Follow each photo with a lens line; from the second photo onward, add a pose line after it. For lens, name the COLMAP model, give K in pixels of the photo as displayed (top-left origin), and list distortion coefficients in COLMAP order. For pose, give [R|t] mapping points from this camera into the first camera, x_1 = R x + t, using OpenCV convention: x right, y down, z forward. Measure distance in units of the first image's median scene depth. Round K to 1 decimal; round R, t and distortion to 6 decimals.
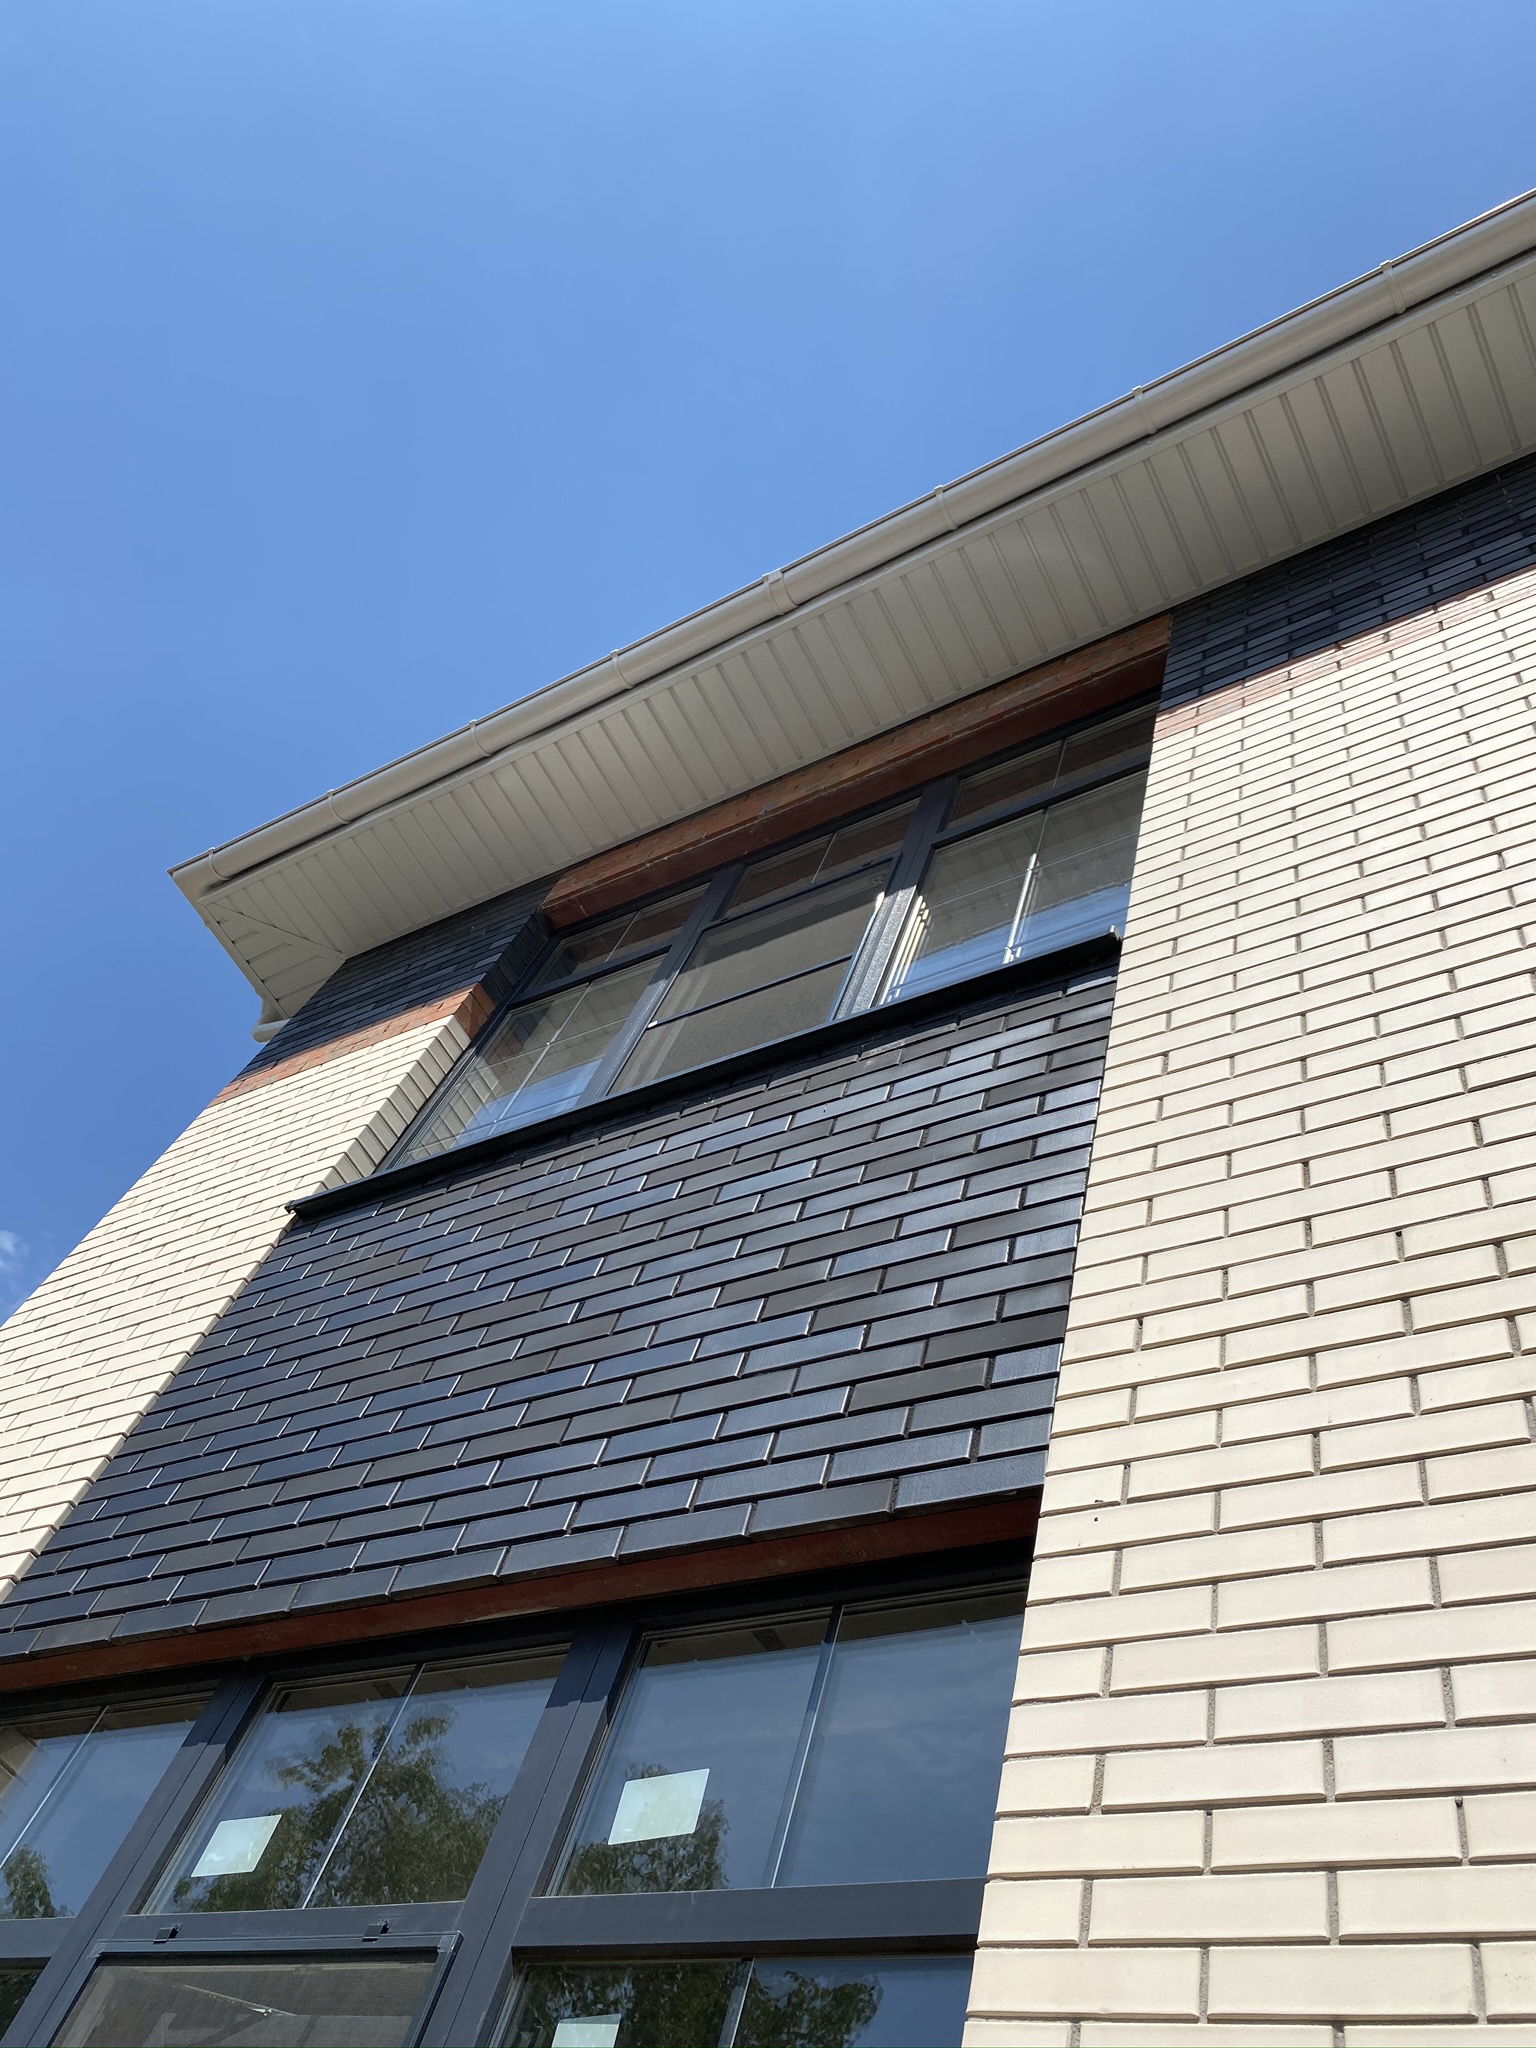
lens RADIAL K [[1588.7, 0, 768.0], [0, 1588.7, 1024.0], [0, 0, 1]] dist [0.004000, 0.003879]
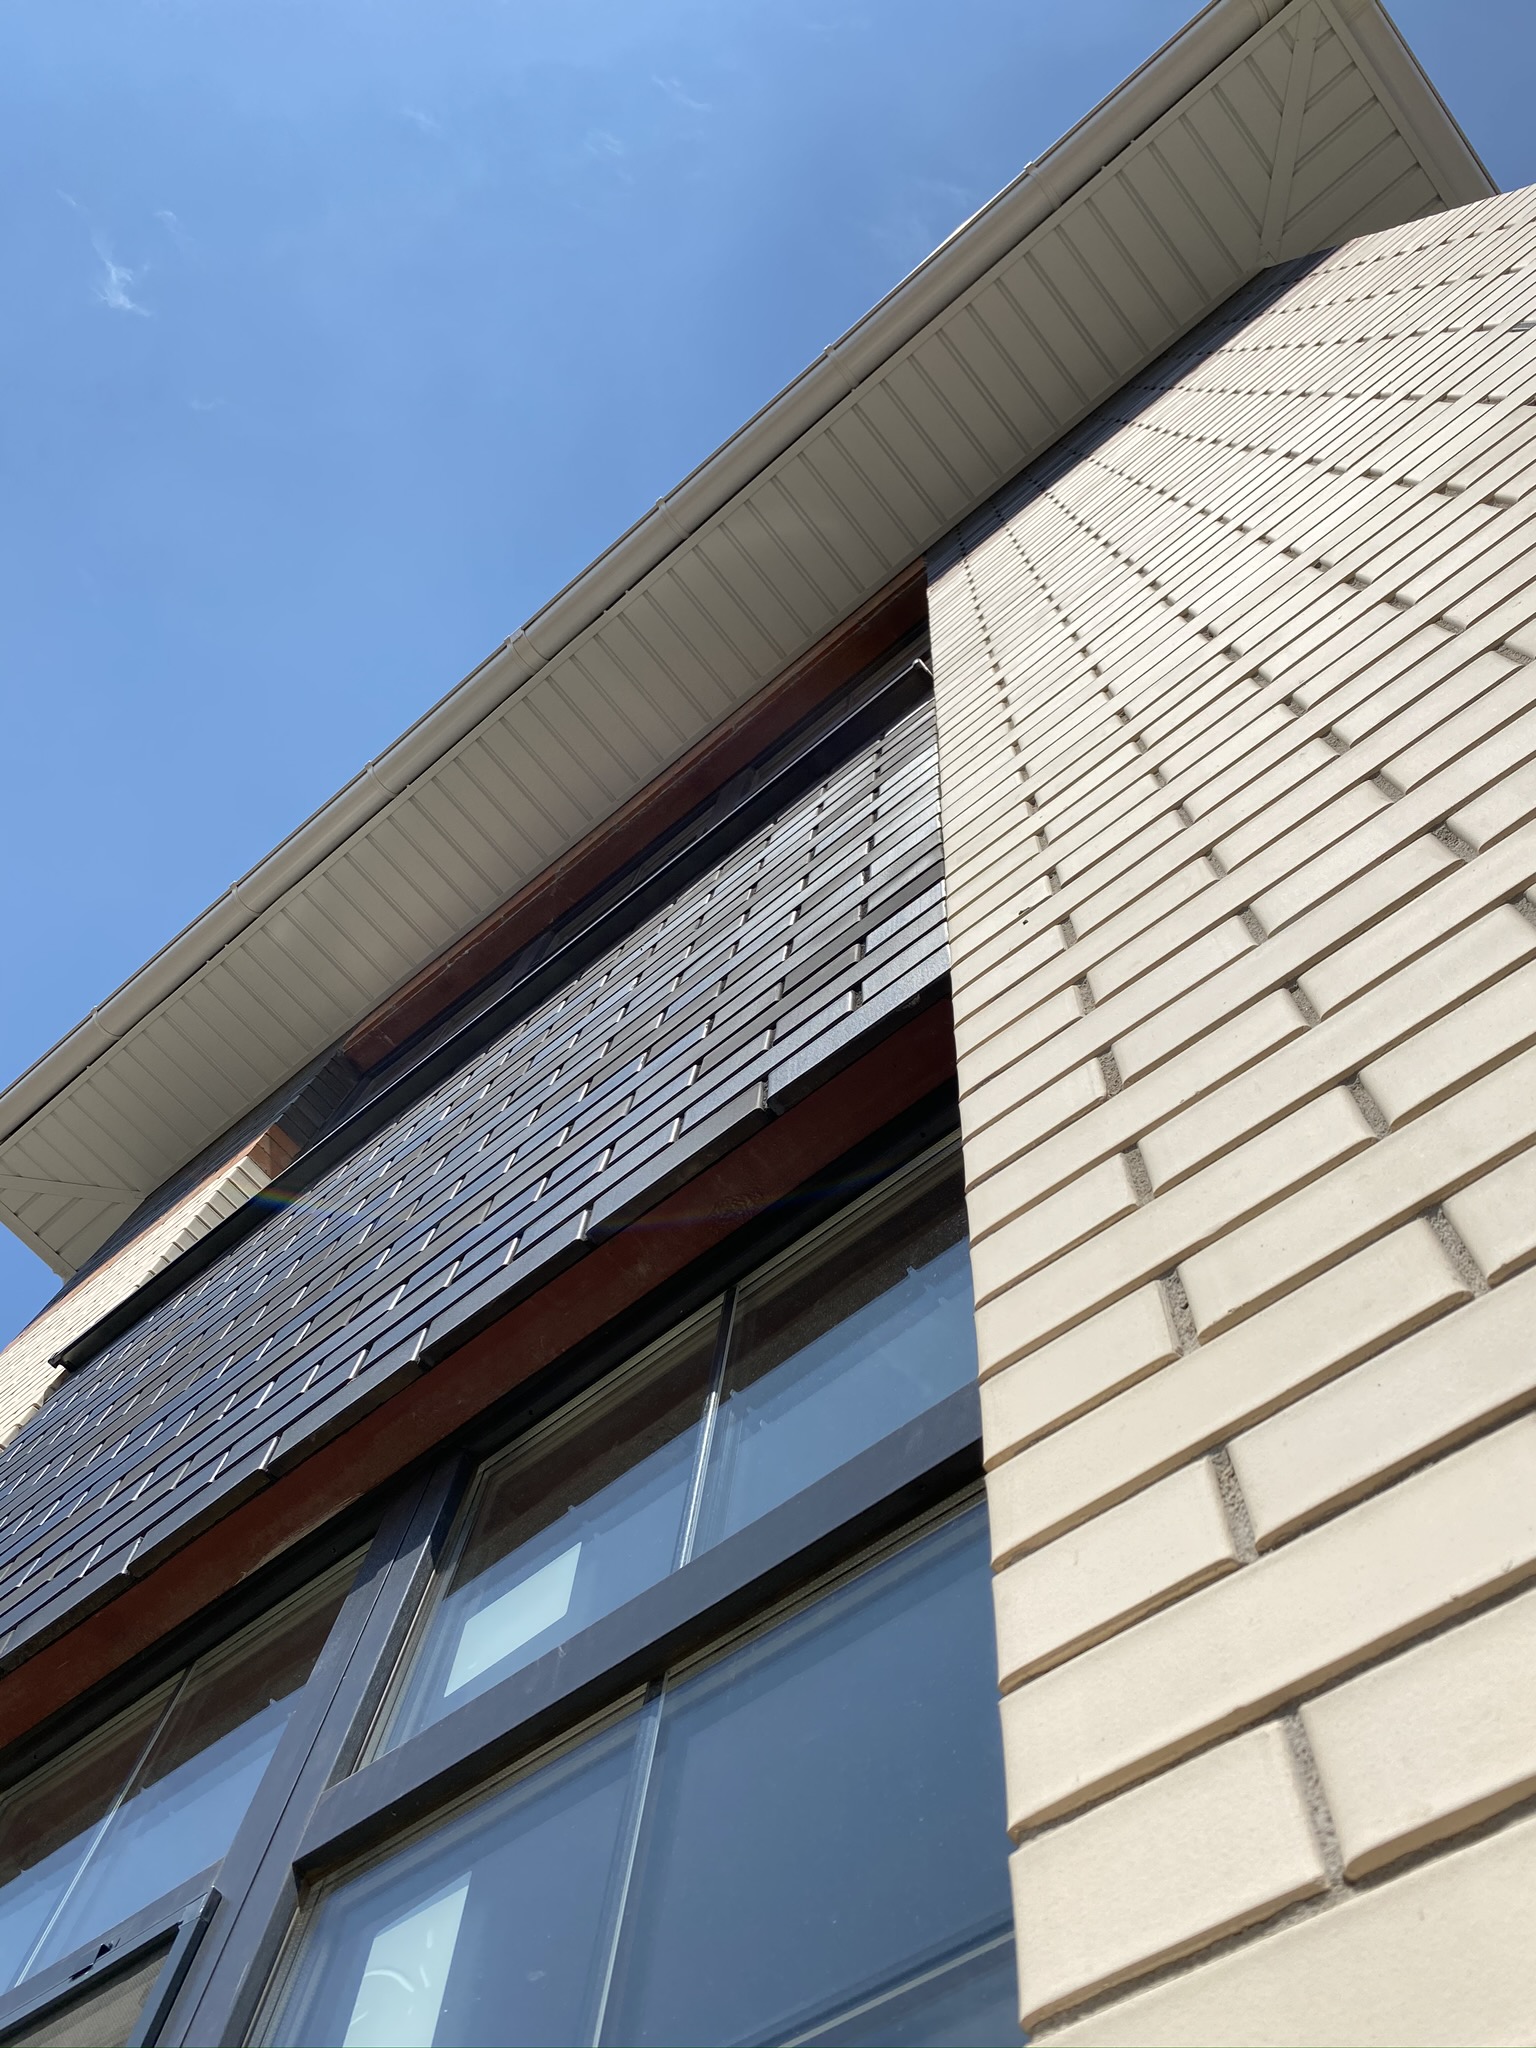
lens RADIAL K [[1588.7, 0, 768.0], [0, 1588.7, 1024.0], [0, 0, 1]] dist [0.004000, 0.003879]
pose [[0.971286, -0.219256, 0.092357, 0.013941], [0.235242, 0.943078, -0.235086, 0.231387], [-0.035556, 0.250062, 0.967577, 0.163585]]
